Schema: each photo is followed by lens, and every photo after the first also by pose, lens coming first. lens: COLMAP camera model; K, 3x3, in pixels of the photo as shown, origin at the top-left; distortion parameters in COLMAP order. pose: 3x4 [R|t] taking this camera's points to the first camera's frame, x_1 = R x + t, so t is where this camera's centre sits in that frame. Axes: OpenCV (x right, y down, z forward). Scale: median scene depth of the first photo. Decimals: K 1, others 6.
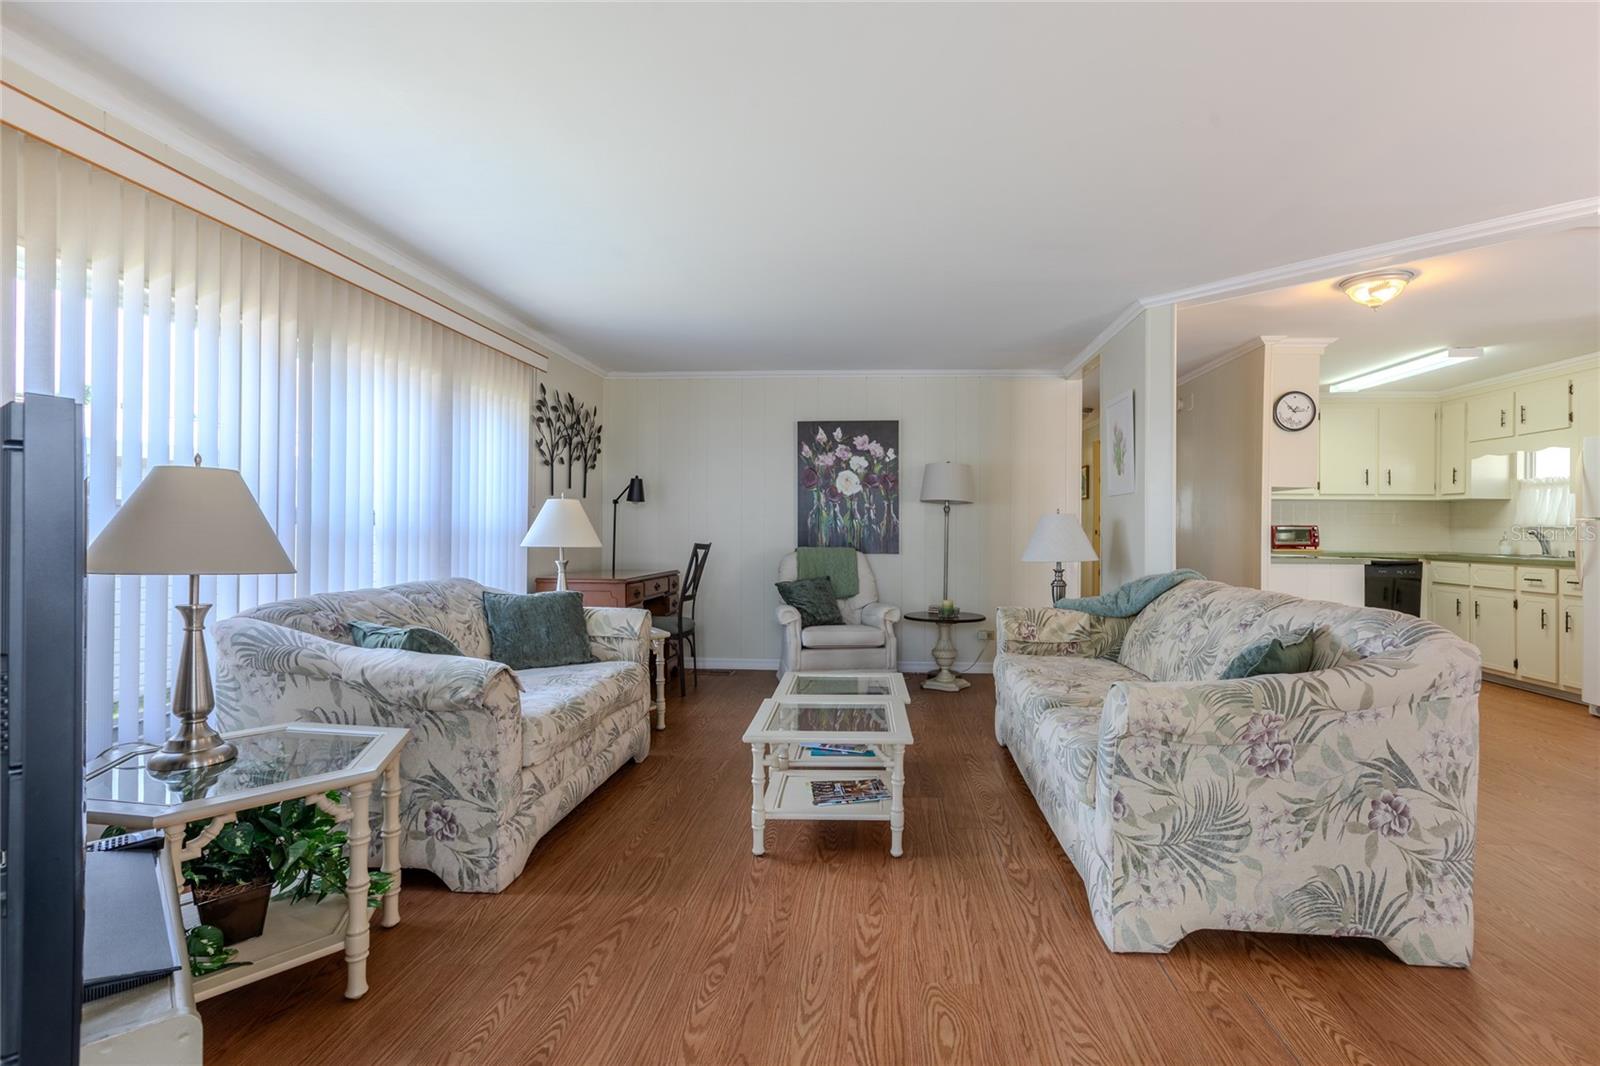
lens RADIAL K [[754.2, 0, 827.0], [0, 754.2, 524.8], [0, 0, 1]] dist [-0.017318, 0.002799]
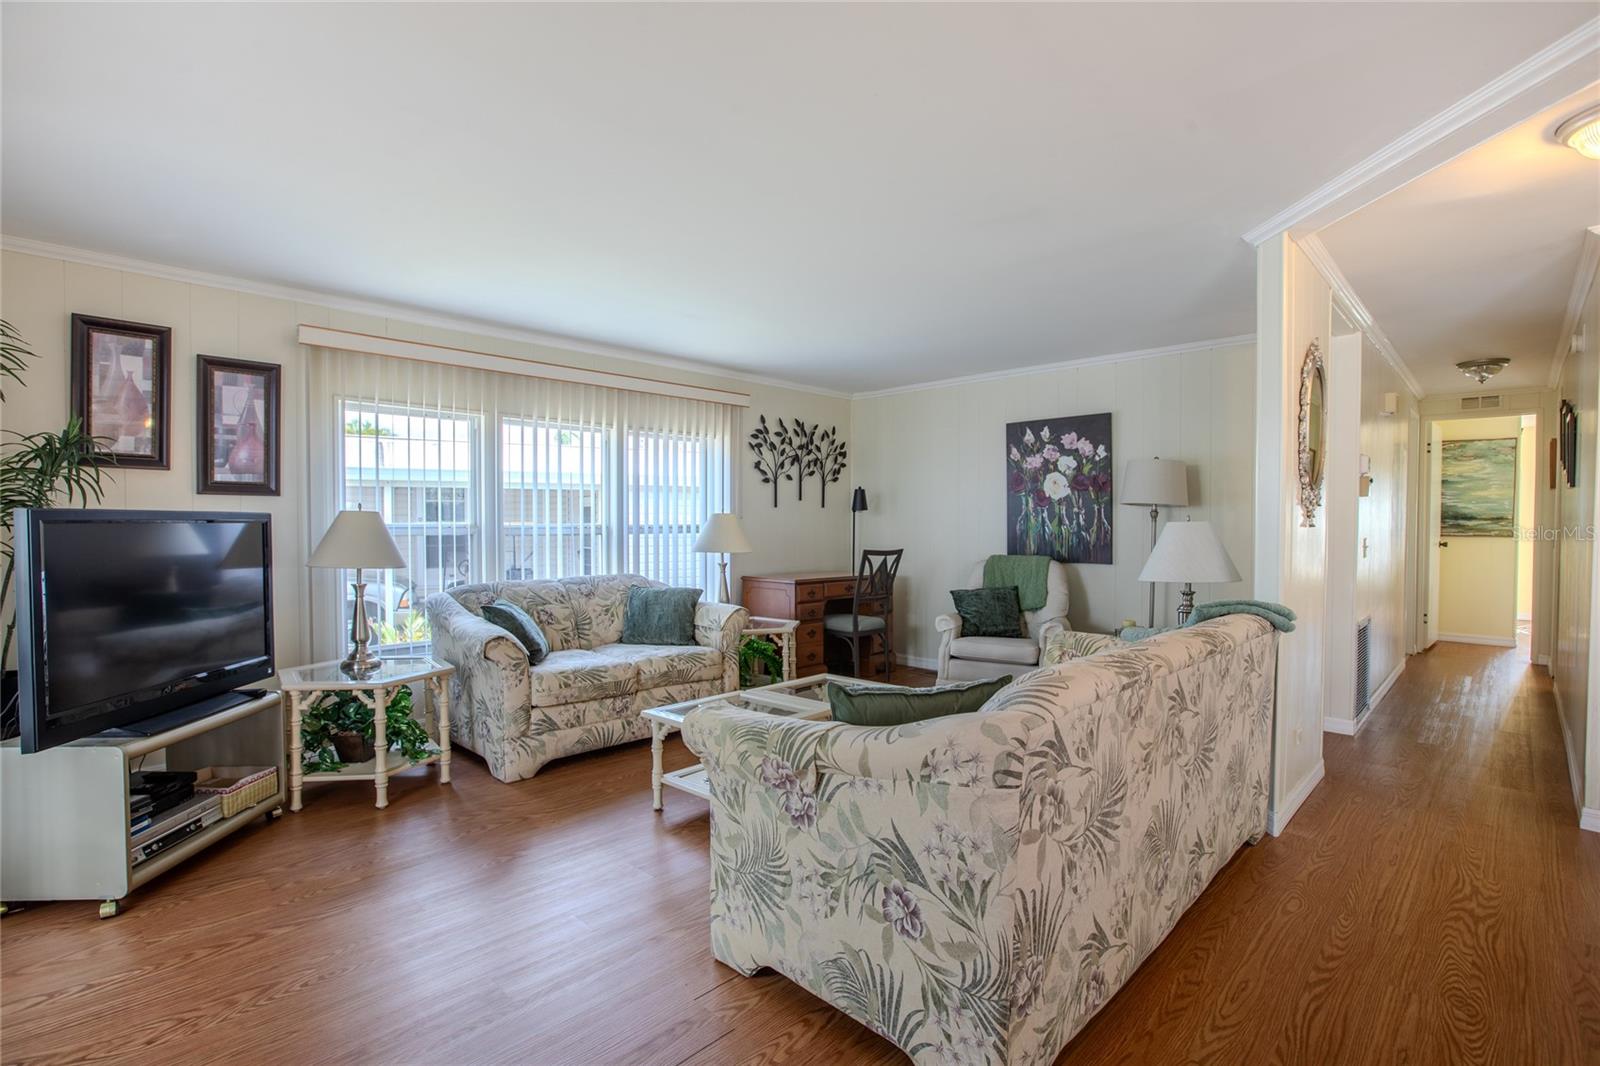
lens RADIAL K [[754.2, 0, 818.5], [0, 754.2, 558.0], [0, 0, 1]] dist [-0.017318, 0.002799]
pose [[0.777809, 0.022785, -0.628087, 0.438659], [0.008326, 0.998881, 0.046548, -0.014772], [0.628445, -0.041435, 0.776750, 0.114148]]
